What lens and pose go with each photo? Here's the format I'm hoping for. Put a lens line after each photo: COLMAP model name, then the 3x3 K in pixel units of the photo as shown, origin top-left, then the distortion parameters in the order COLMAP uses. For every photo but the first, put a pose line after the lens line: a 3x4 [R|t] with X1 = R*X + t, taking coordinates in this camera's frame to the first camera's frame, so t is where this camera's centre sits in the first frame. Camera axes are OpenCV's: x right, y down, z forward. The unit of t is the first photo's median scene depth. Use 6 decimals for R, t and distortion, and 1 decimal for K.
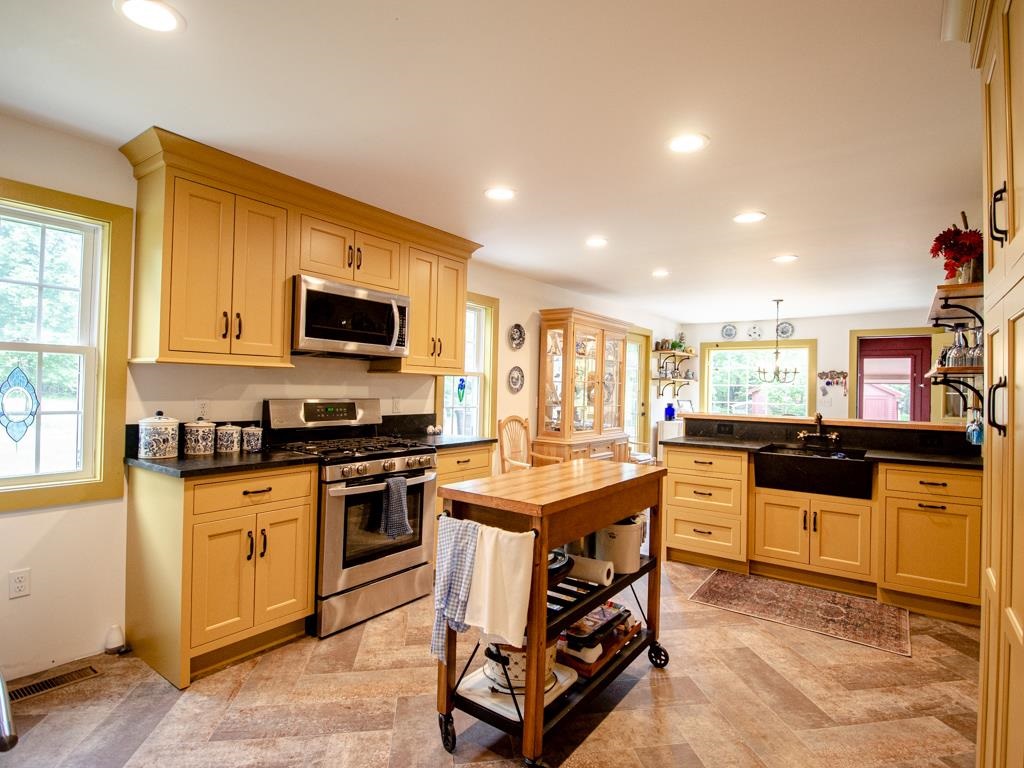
lens RADIAL K [[520.4, 0, 512.0], [0, 520.4, 384.0], [0, 0, 1]] dist [-0.030854, -0.000225]
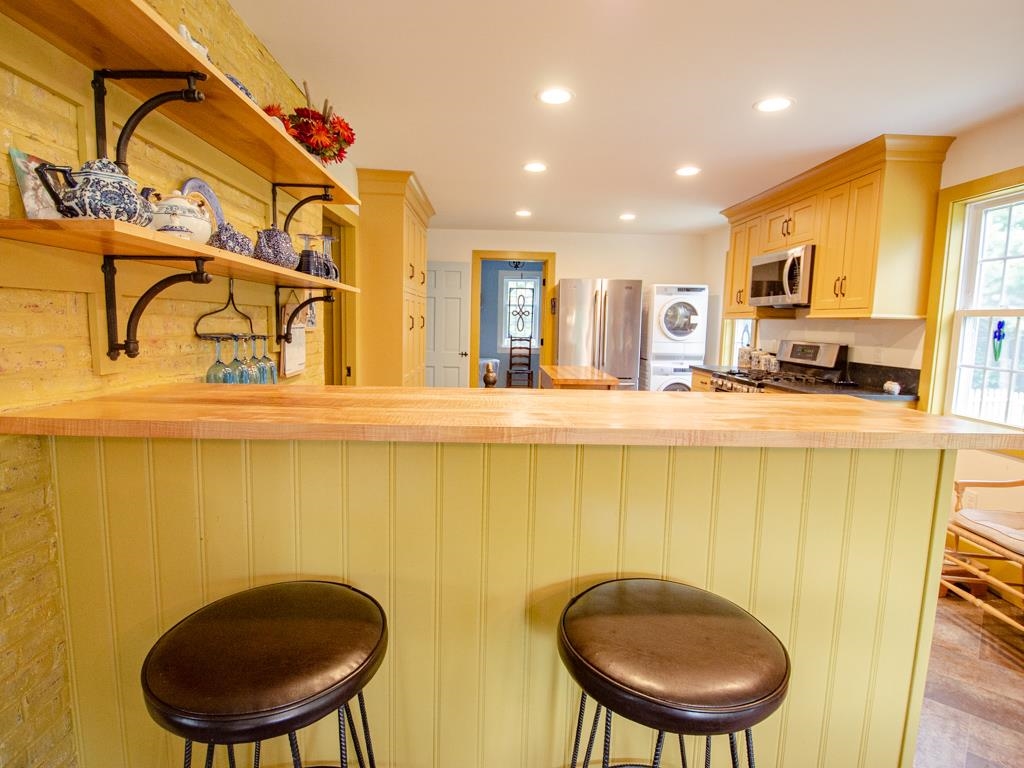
lens RADIAL K [[520.4, 0, 512.0], [0, 520.4, 384.0], [0, 0, 1]] dist [-0.030854, -0.000225]
pose [[-0.787656, 0.034809, -0.615131, 0.997320], [-0.033234, 0.994549, 0.098835, 0.031909], [0.615218, 0.098291, -0.782206, 1.612918]]
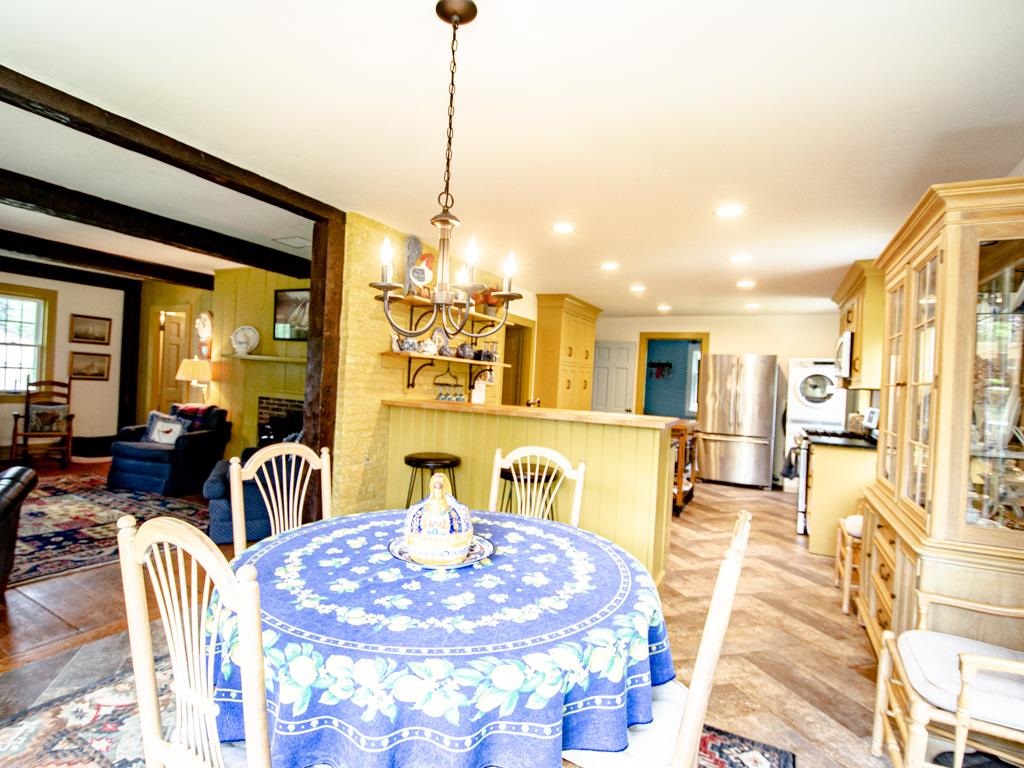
lens RADIAL K [[520.4, 0, 512.0], [0, 520.4, 384.0], [0, 0, 1]] dist [-0.030854, -0.000225]
pose [[-0.980882, -0.067731, -0.182437, 0.980220], [-0.068661, 0.997639, -0.001220, 0.033630], [0.182089, 0.011330, -0.983217, 2.423358]]
